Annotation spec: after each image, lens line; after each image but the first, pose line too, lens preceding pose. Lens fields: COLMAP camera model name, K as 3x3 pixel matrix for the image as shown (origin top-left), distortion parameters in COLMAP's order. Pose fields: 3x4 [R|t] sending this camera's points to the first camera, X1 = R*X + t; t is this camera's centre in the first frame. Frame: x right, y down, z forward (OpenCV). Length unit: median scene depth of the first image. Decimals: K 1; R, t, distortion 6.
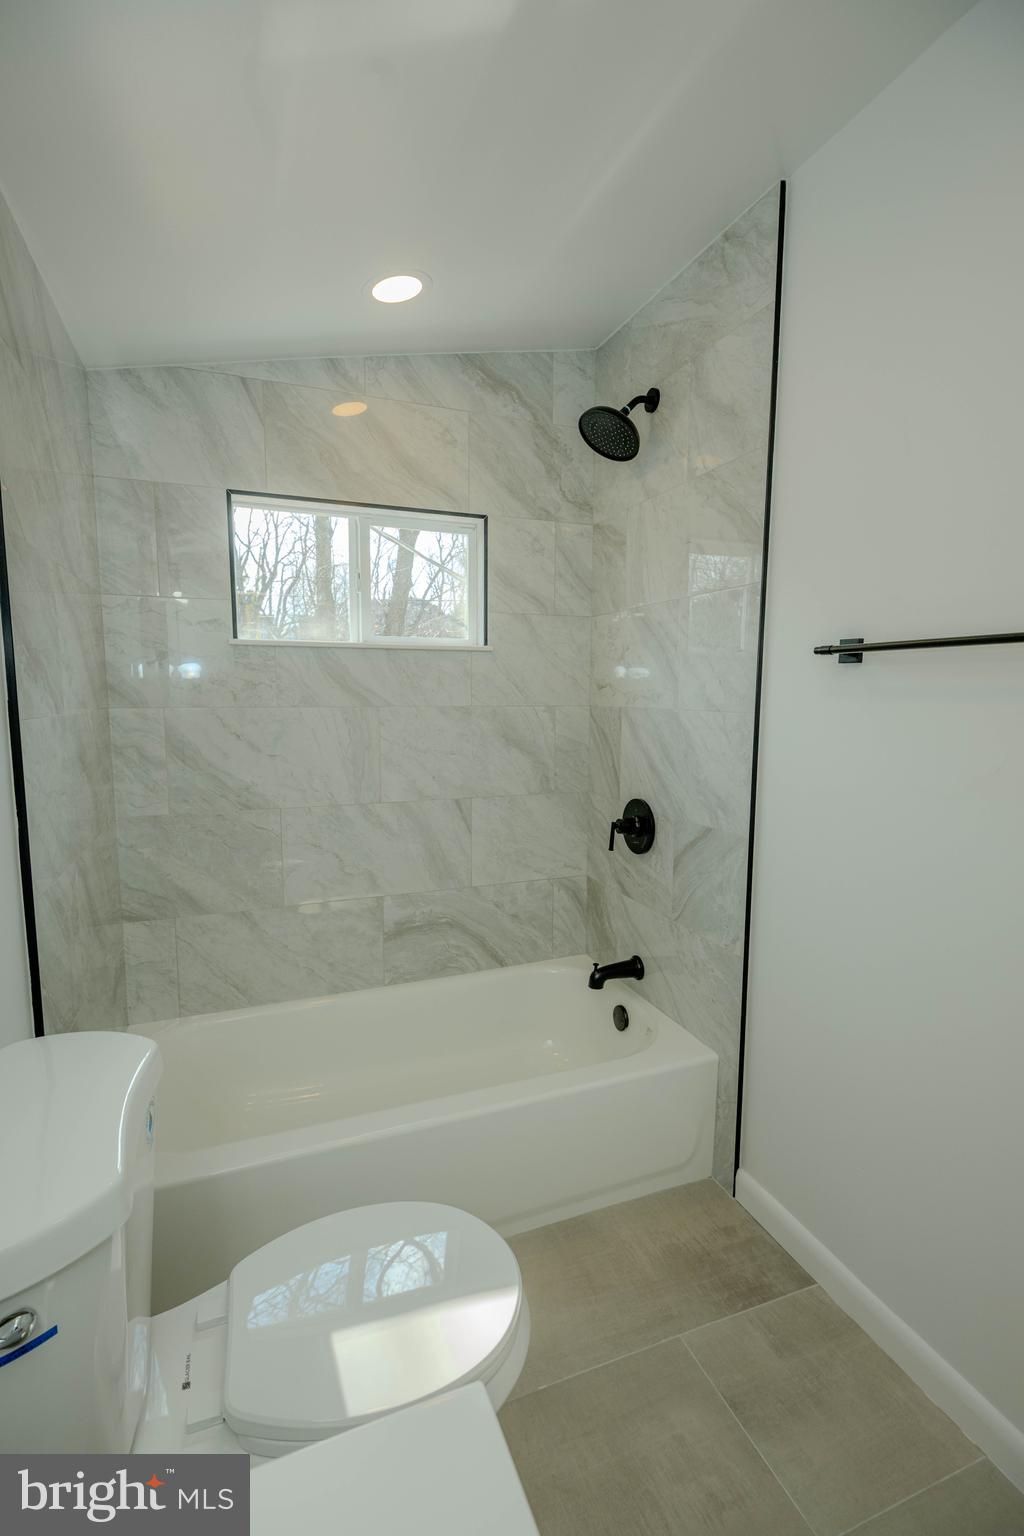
lens RADIAL K [[692.5, 0, 512.0], [0, 692.5, 768.0], [0, 0, 1]] dist [0.000822, -0.000845]
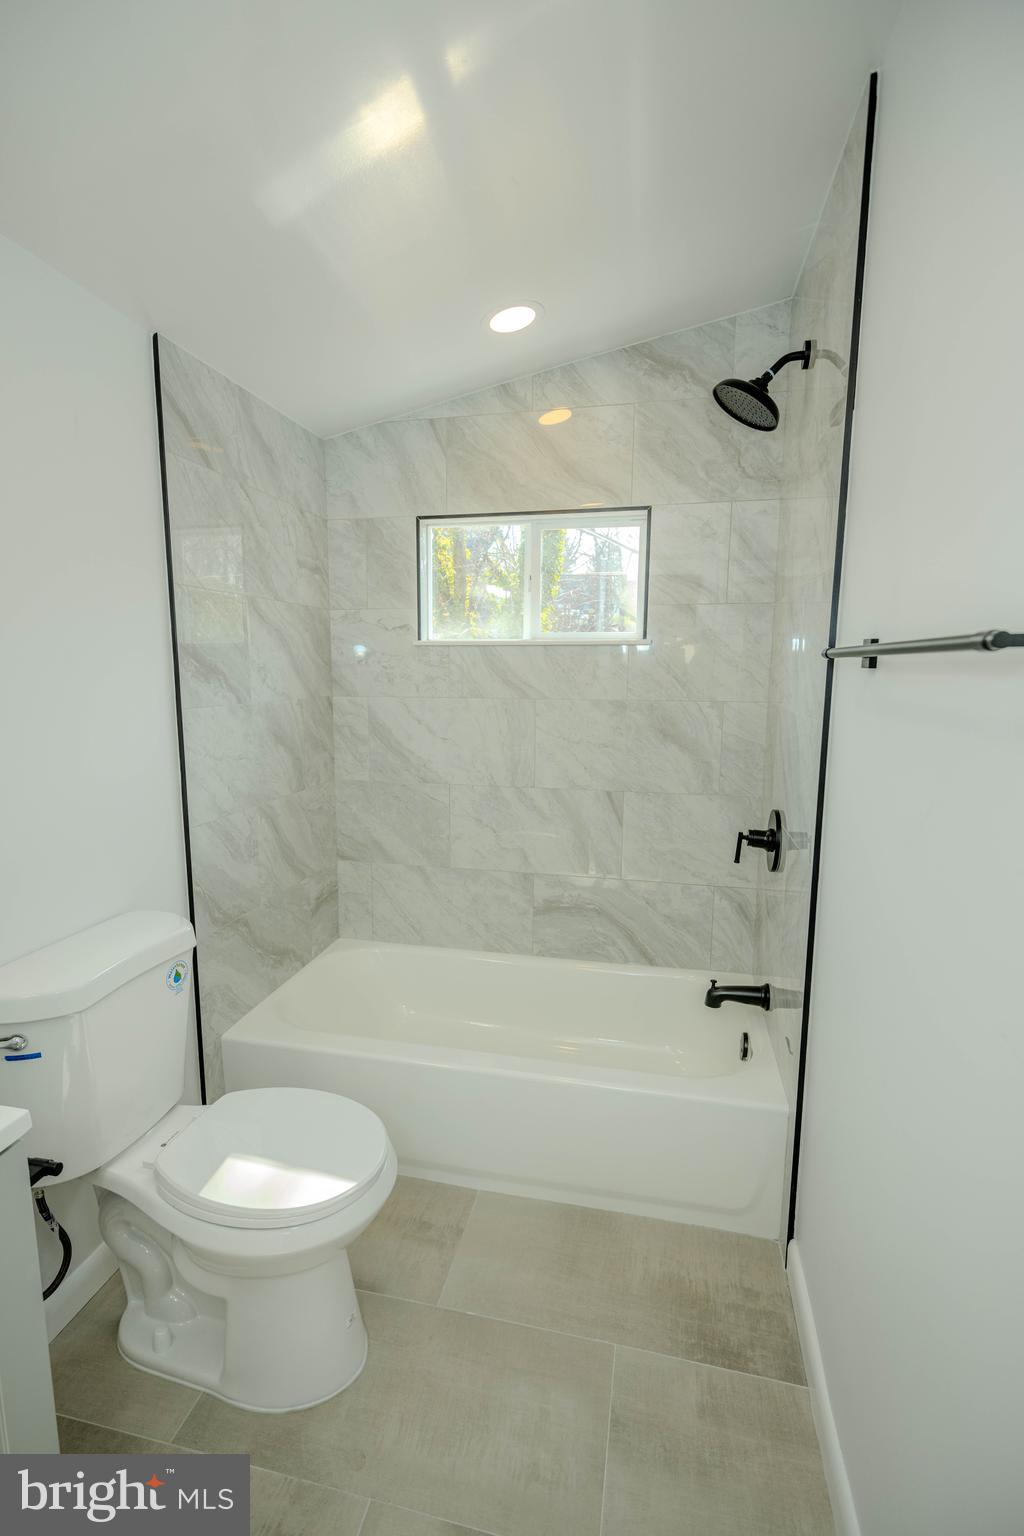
lens RADIAL K [[723.4, 0, 509.4], [0, 723.4, 770.5], [0, 0, 1]] dist [-0.004860, -0.000905]
pose [[0.828808, 0.080970, -0.553644, 0.411294], [-0.063998, 0.996699, 0.049961, -0.031093], [0.555862, -0.005976, 0.831253, 0.037506]]
